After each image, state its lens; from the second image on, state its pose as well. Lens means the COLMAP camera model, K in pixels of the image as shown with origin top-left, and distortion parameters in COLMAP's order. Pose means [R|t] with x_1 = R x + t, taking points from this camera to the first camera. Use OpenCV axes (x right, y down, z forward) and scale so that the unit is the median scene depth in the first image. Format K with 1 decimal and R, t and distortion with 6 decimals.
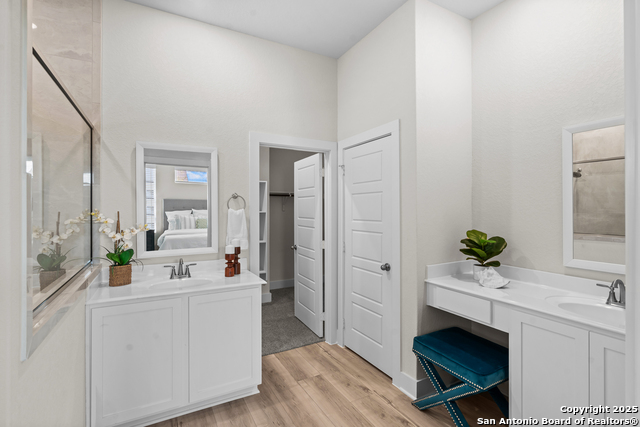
lens RADIAL K [[305.7, 0, 318.7], [0, 305.7, 220.8], [0, 0, 1]] dist [-0.000731, -0.000084]
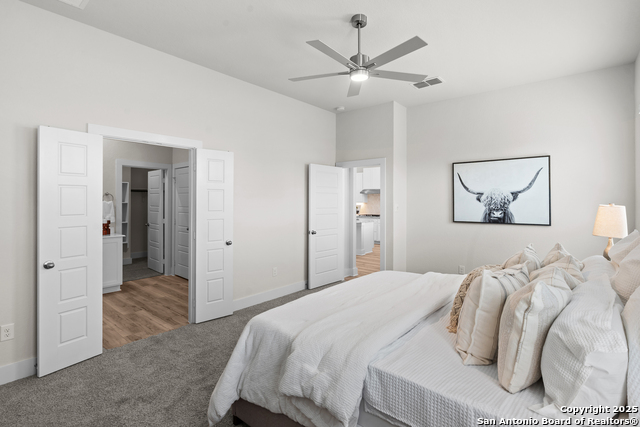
lens RADIAL K [[301.6, 0, 318.4], [0, 301.6, 200.5], [0, 0, 1]] dist [-0.008350, 0.000566]
pose [[0.927635, 0.001679, 0.373485, 0.193482], [0.010999, 0.999433, -0.031811, 0.024303], [-0.373327, 0.033617, 0.927091, -0.953616]]
